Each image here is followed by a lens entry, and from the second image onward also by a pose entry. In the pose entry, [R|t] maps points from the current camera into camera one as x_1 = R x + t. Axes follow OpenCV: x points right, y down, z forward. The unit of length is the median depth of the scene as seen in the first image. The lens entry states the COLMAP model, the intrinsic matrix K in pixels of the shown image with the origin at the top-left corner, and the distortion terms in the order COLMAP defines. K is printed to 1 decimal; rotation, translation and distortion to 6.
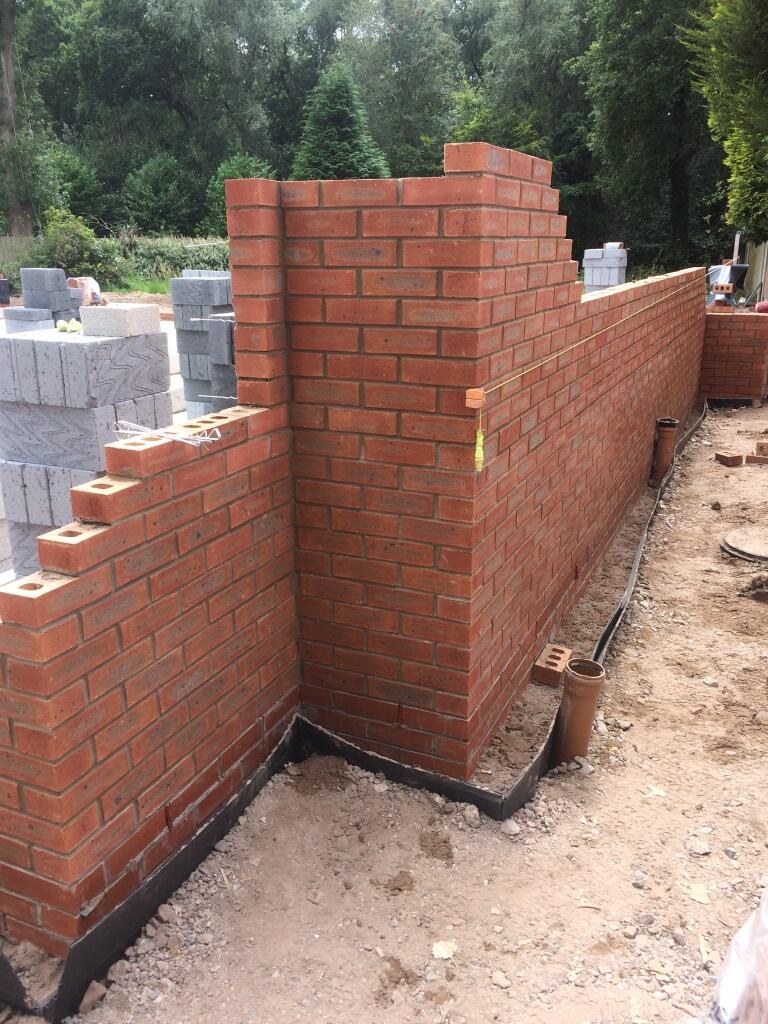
lens RADIAL K [[870.5, 0, 374.3], [0, 870.5, 514.0], [0, 0, 1]] dist [0.042541, -0.066341]
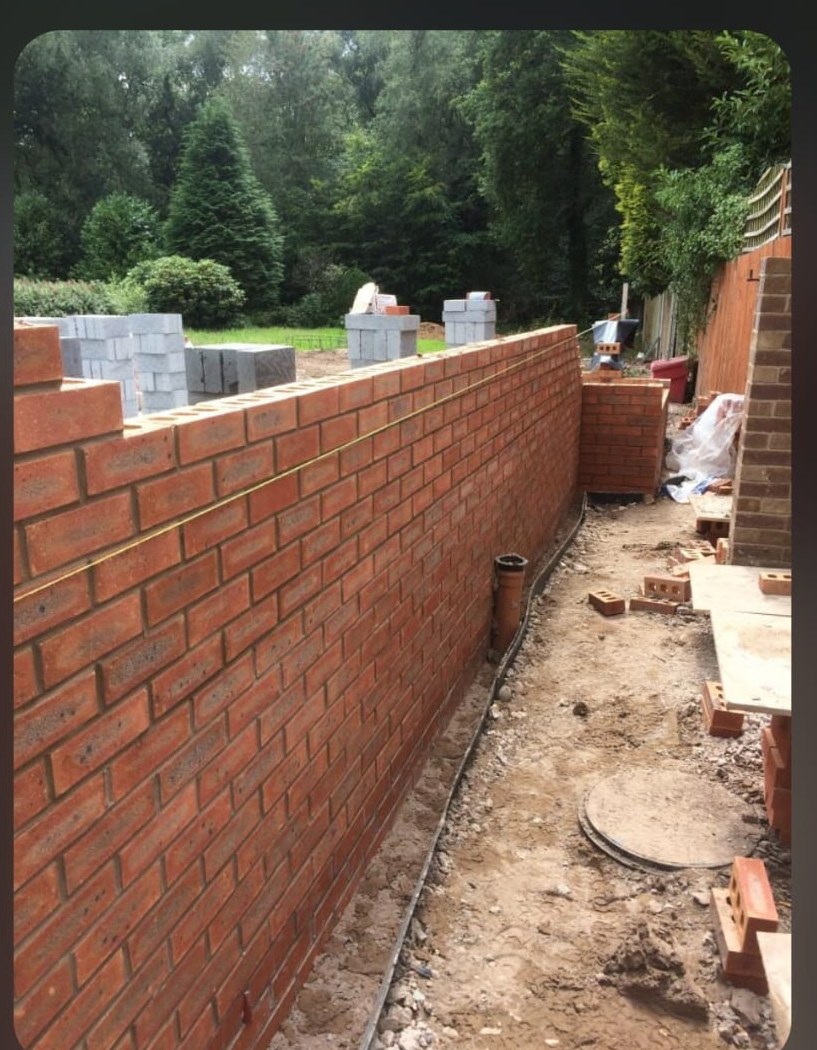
lens RADIAL K [[826.5, 0, 410.5], [0, 826.5, 526.7], [0, 0, 1]] dist [0.038902, -0.054197]
pose [[0.993567, -0.019985, 0.111466, 0.072195], [0.022787, 0.999454, -0.023919, -0.044596], [-0.110927, 0.026305, 0.993480, 0.147363]]
